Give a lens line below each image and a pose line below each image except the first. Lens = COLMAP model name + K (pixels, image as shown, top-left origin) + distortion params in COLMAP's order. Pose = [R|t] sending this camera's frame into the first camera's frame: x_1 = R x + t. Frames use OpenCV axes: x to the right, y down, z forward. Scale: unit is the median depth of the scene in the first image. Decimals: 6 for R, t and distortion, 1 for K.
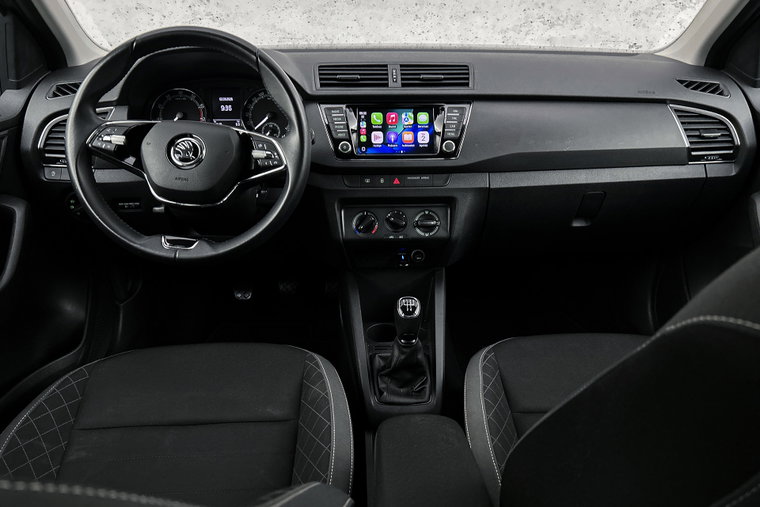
lens RADIAL K [[577.0, 0, 384.6], [0, 577.0, 267.0], [0, 0, 1]] dist [0.057150, -0.062327]
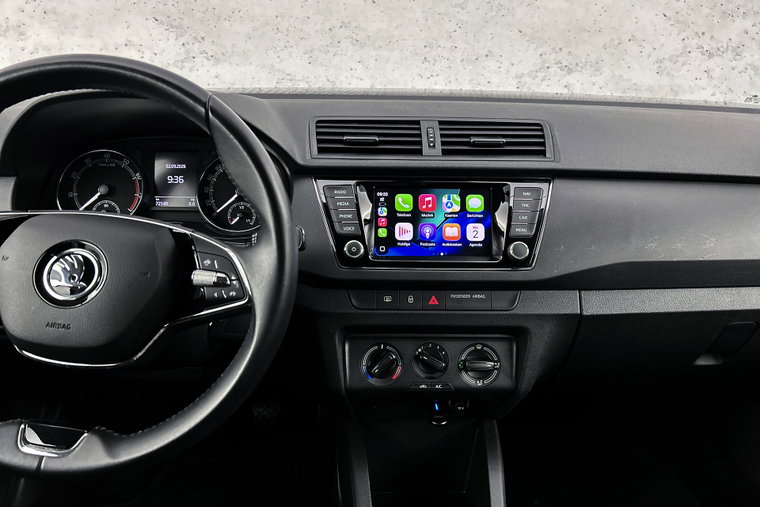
lens RADIAL K [[577.0, 0, 379.4], [0, 577.0, 259.4], [0, 0, 1]] dist [0.057150, -0.062327]
pose [[0.999789, 0.020331, -0.002790, -0.037307], [-0.020485, 0.996870, -0.076358, -0.142688], [0.001229, 0.076399, 0.997077, 0.360942]]
